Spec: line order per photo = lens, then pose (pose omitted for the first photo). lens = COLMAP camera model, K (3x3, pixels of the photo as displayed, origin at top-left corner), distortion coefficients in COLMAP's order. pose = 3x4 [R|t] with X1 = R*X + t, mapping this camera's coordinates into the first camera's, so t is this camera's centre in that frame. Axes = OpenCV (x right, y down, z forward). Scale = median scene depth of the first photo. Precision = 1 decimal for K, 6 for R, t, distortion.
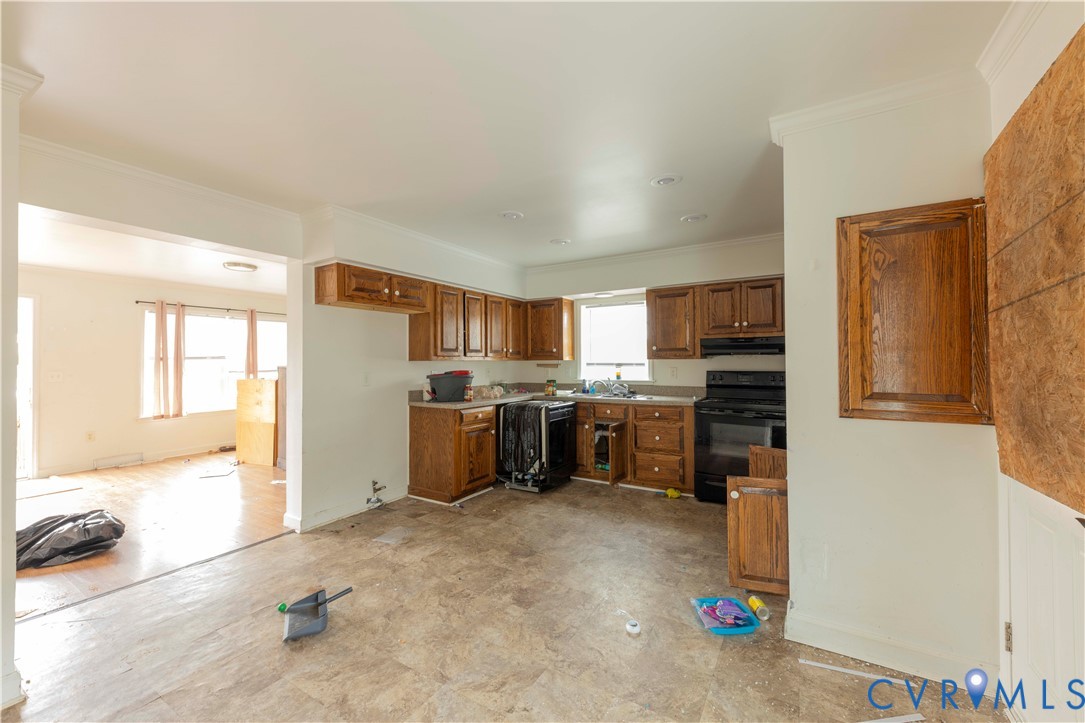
lens RADIAL K [[425.8, 0, 542.5], [0, 425.8, 361.5], [0, 0, 1]] dist [0.009832, -0.000042]
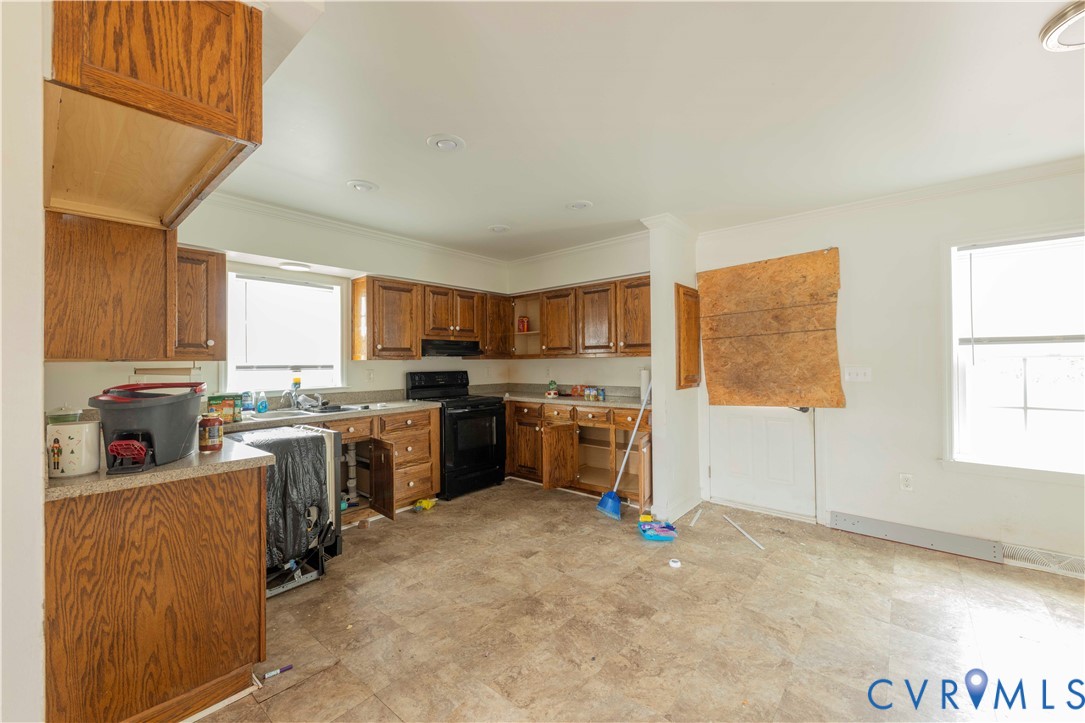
lens RADIAL K [[425.8, 0, 542.5], [0, 425.8, 361.5], [0, 0, 1]] dist [0.009832, -0.000042]
pose [[0.160785, 0.002209, 0.986987, -0.607084], [0.008420, 0.999958, -0.003609, 0.004323], [-0.986953, 0.008891, 0.160760, 0.632719]]
